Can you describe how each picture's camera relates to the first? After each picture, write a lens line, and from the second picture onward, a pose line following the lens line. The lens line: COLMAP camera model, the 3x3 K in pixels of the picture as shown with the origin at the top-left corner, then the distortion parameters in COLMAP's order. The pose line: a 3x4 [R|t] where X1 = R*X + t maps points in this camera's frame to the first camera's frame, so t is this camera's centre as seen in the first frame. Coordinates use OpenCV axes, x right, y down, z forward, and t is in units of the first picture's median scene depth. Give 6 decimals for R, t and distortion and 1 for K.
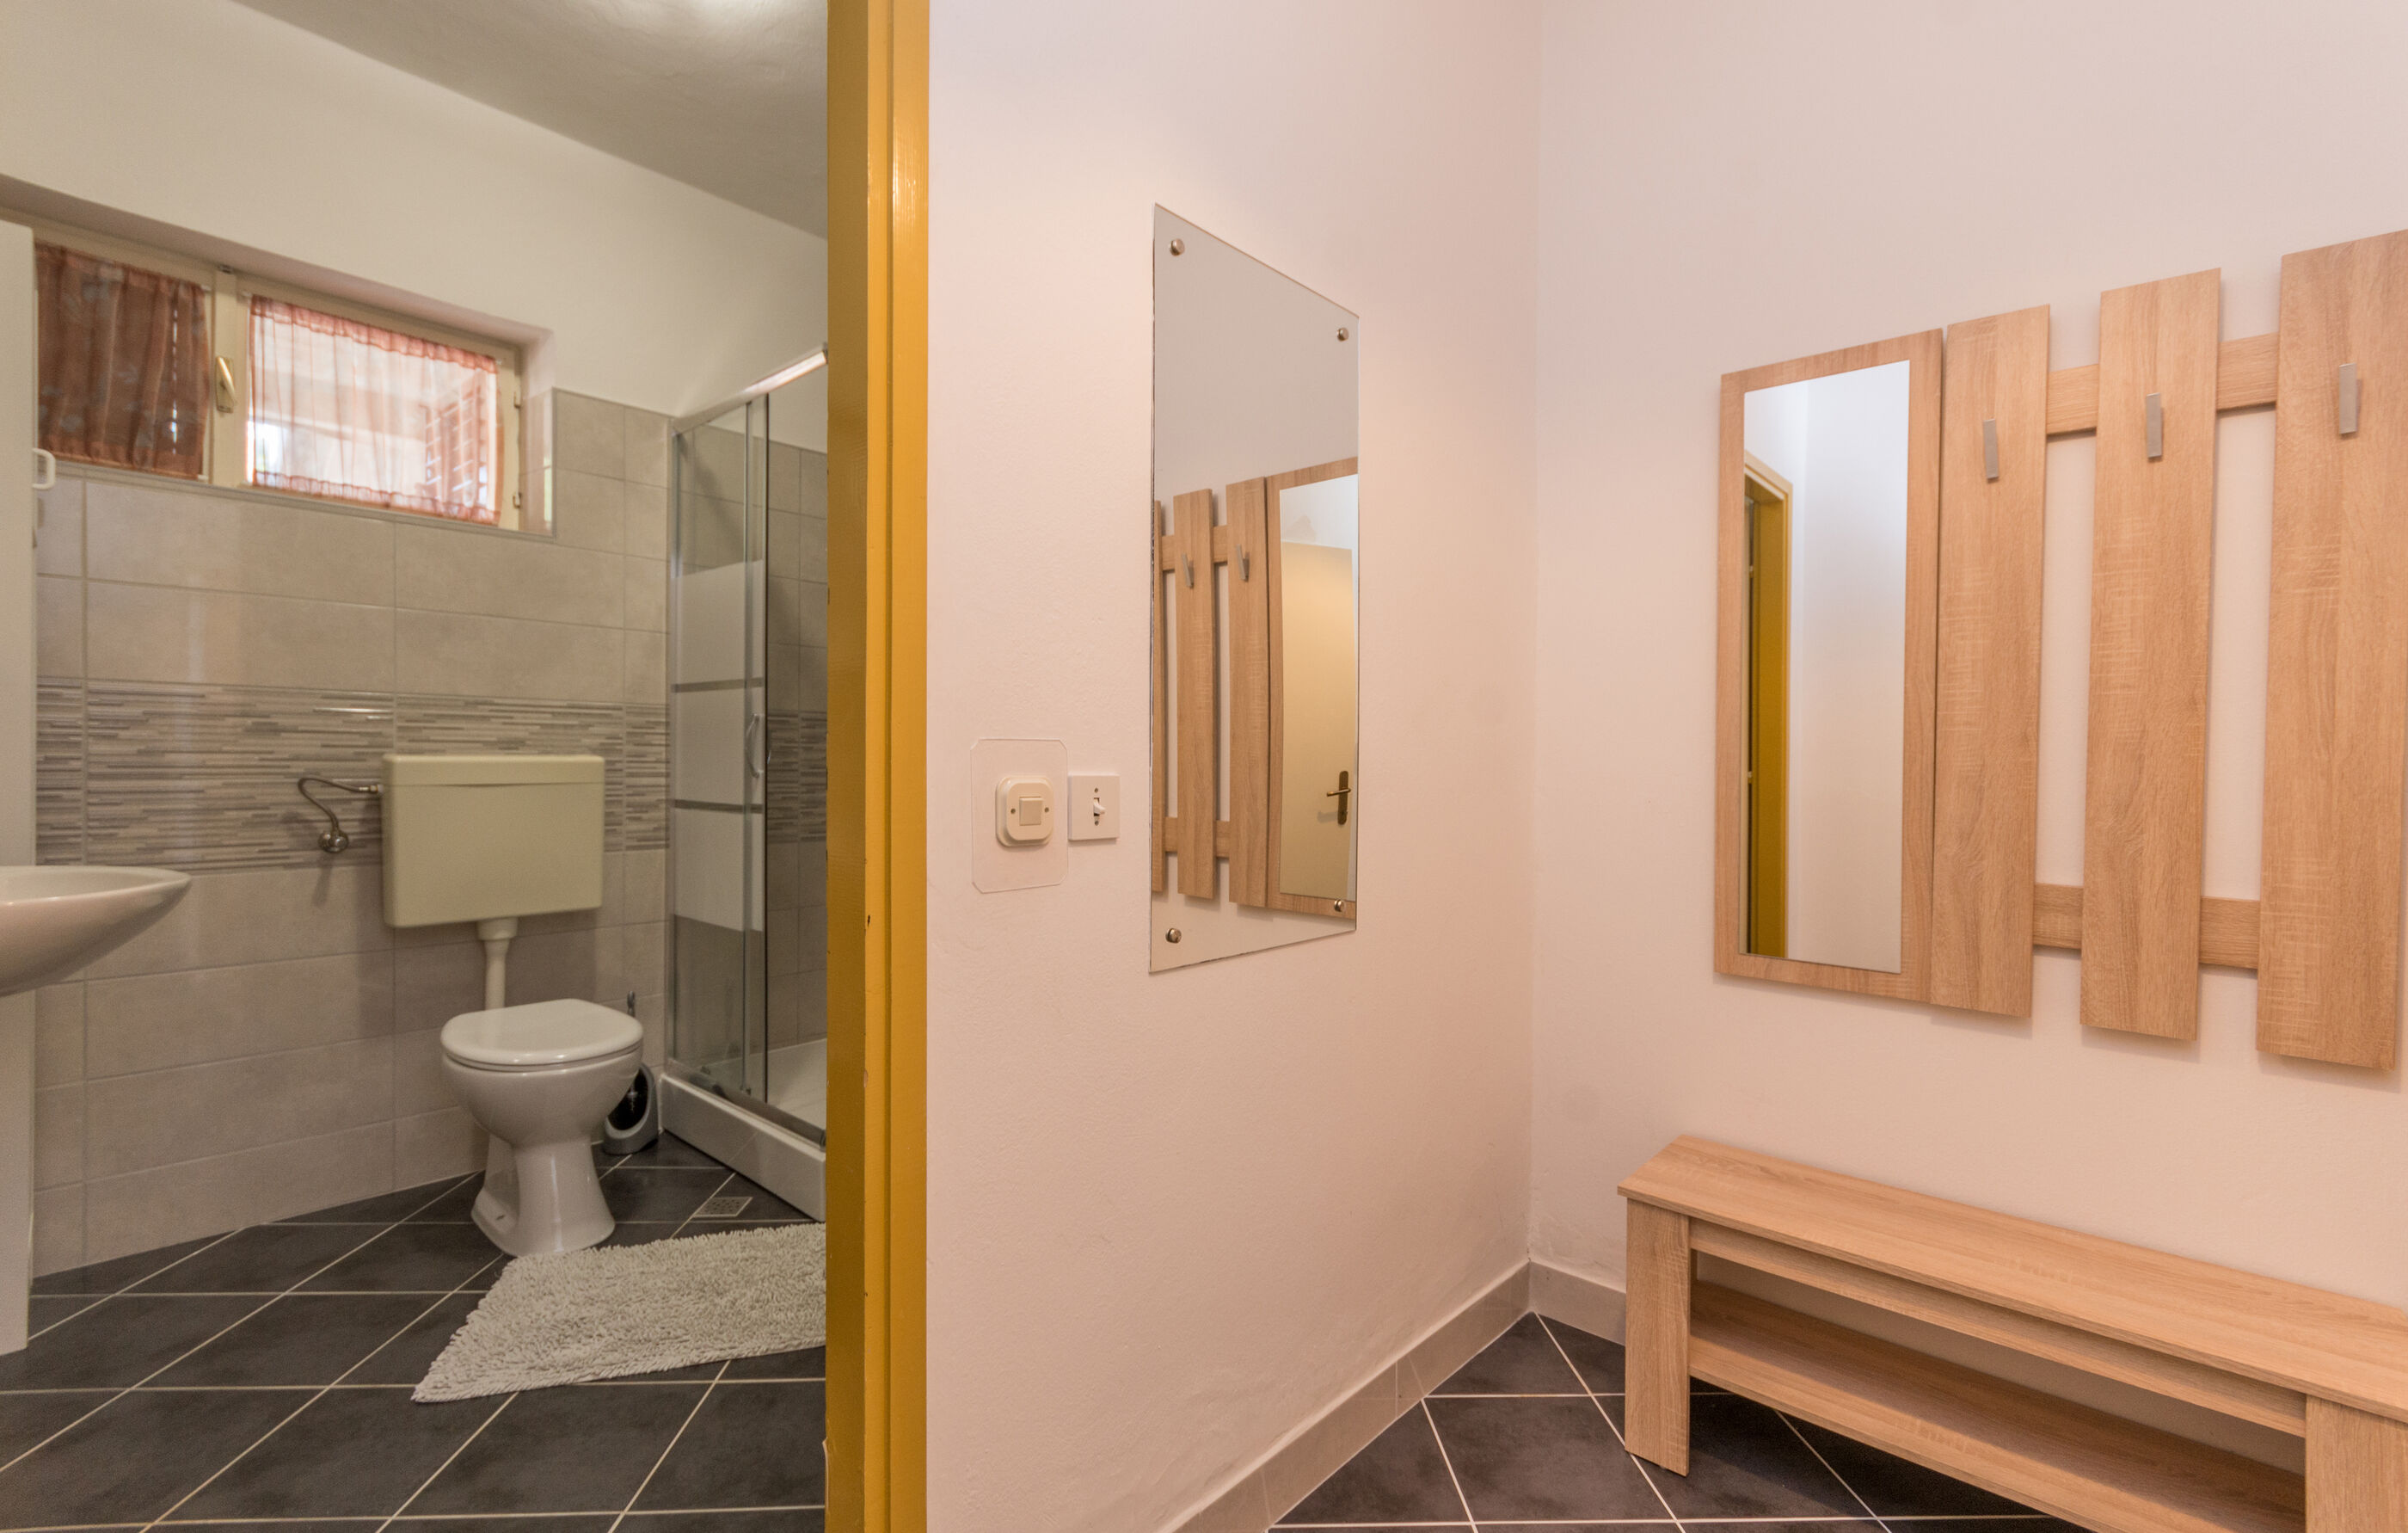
lens RADIAL K [[1053.8, 0, 1221.1], [0, 1053.8, 775.1], [0, 0, 1]] dist [0.002092, -0.000436]
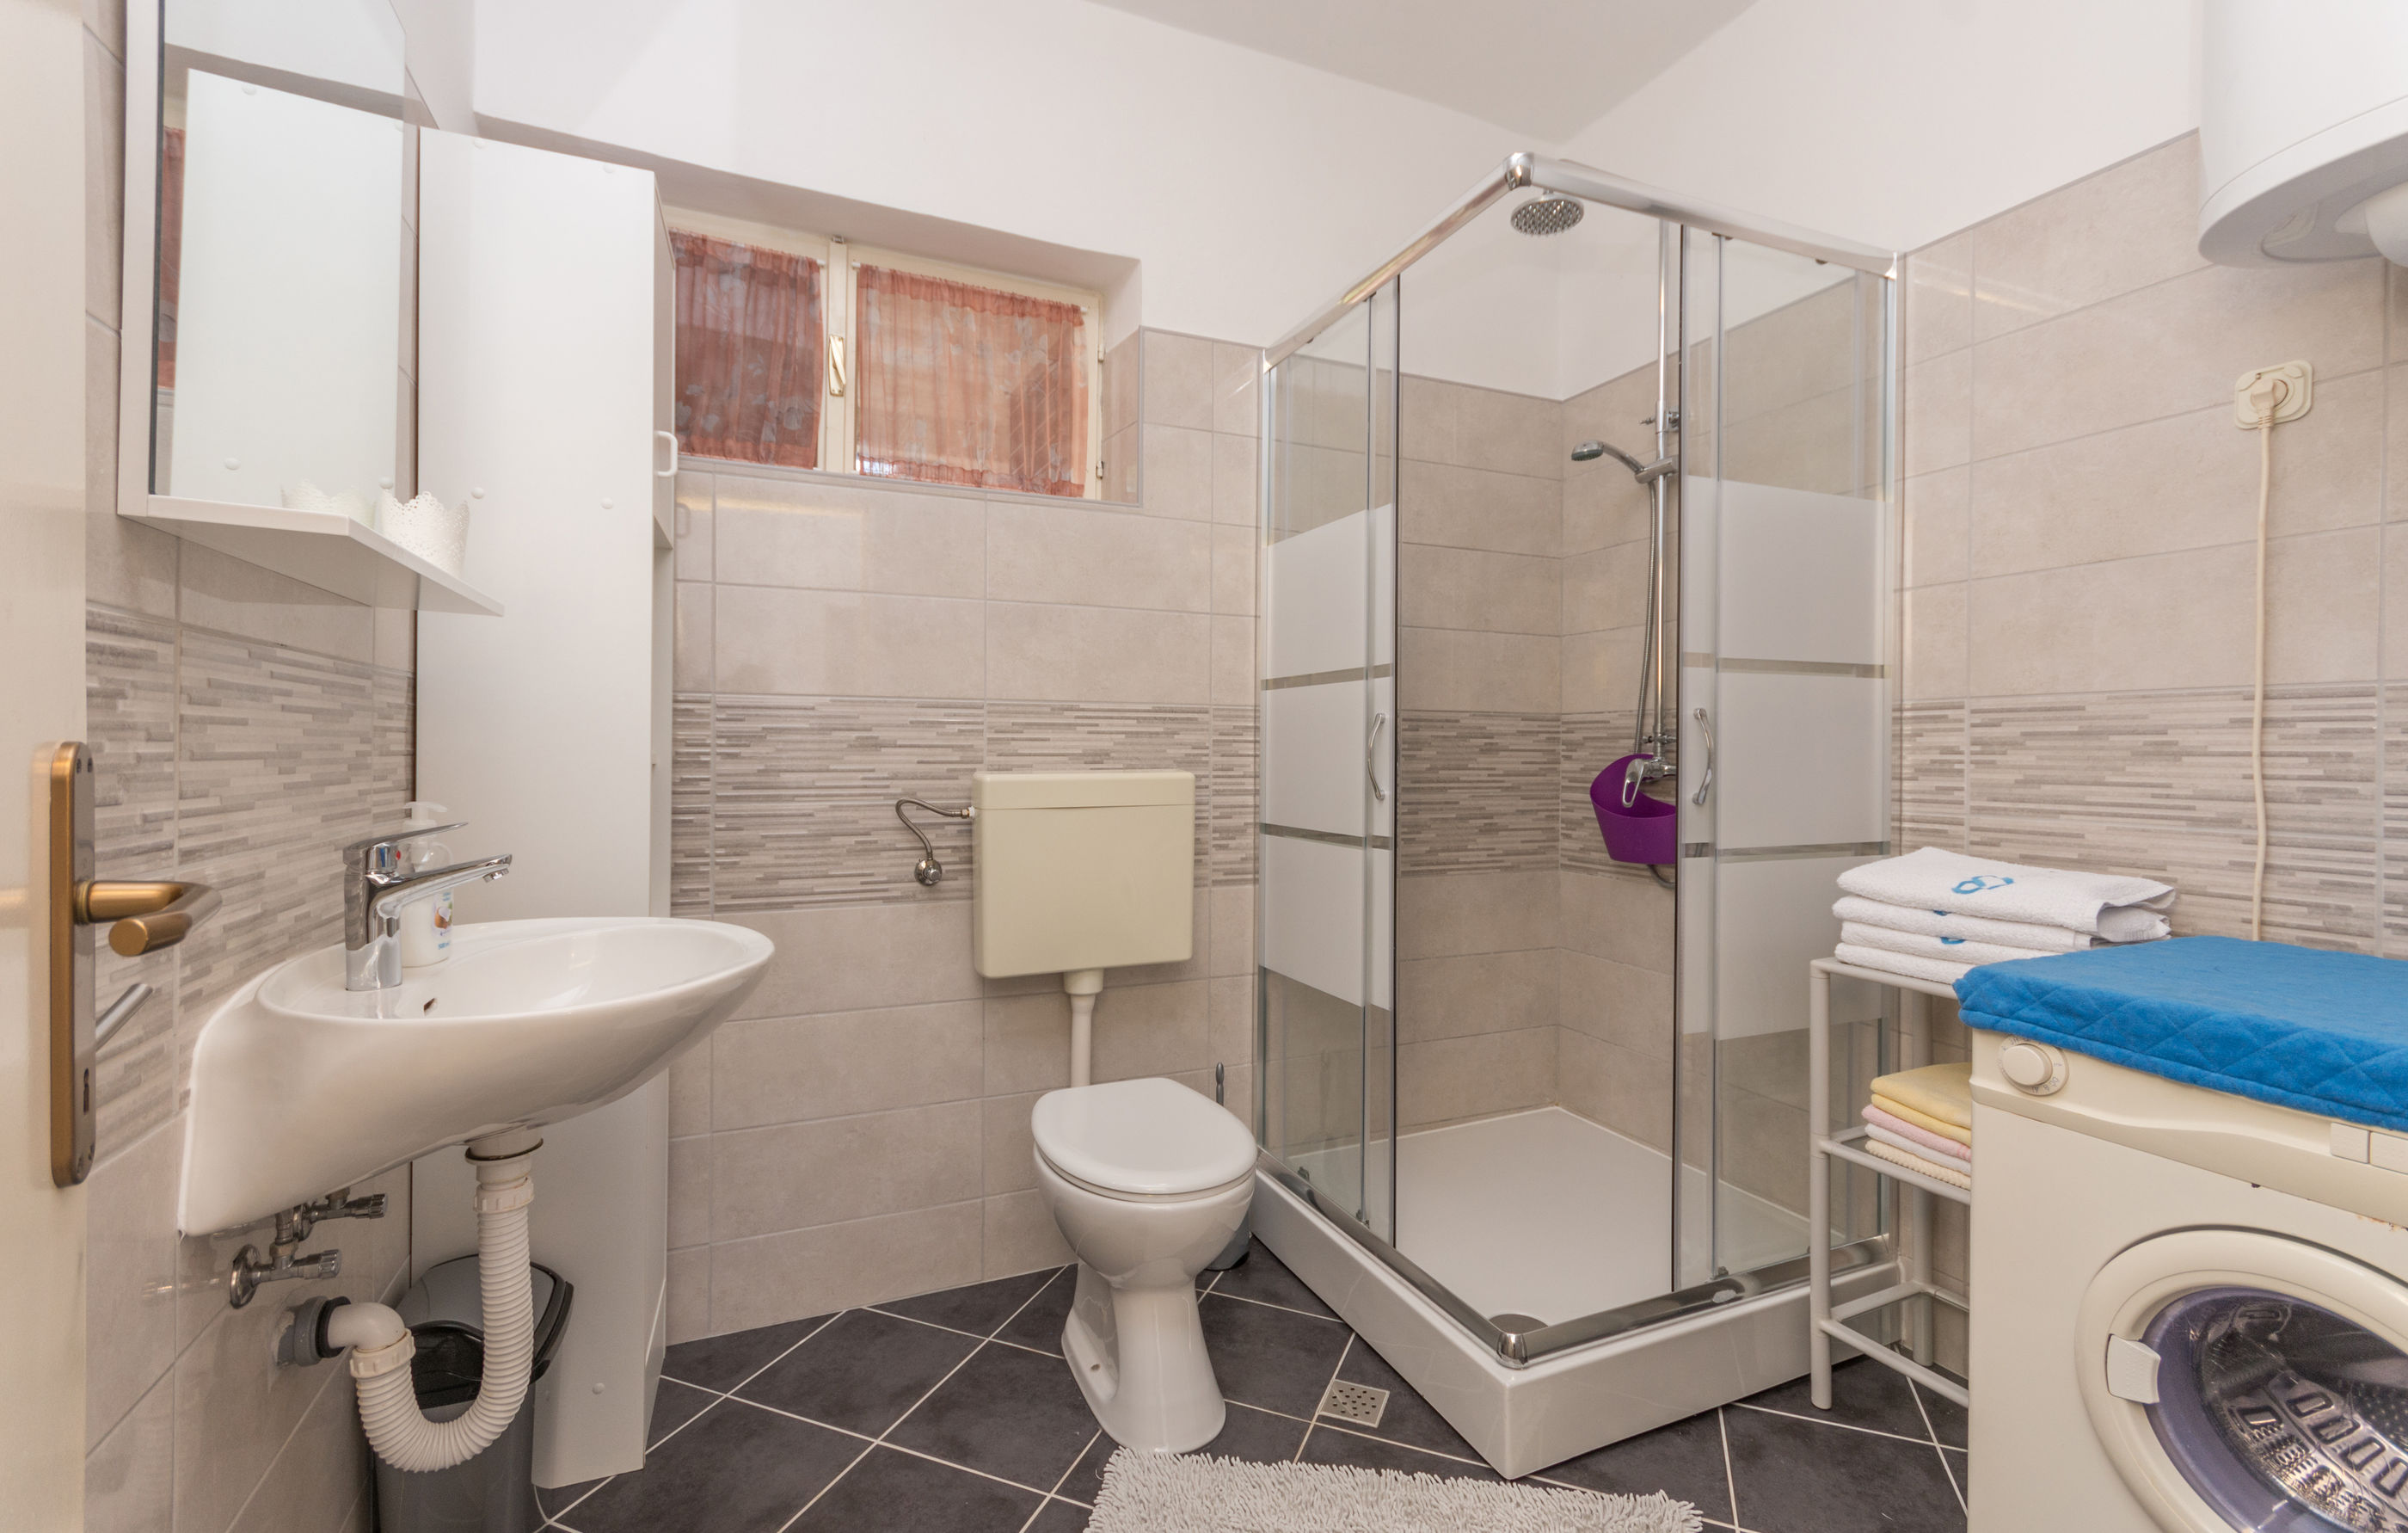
lens RADIAL K [[1053.8, 0, 1203.5], [0, 1053.8, 756.8], [0, 0, 1]] dist [0.002092, -0.000436]
pose [[0.902093, -0.007902, -0.431470, -0.248569], [0.000287, 0.999843, -0.017713, -0.015583], [0.431542, 0.015855, 0.901953, 0.298403]]
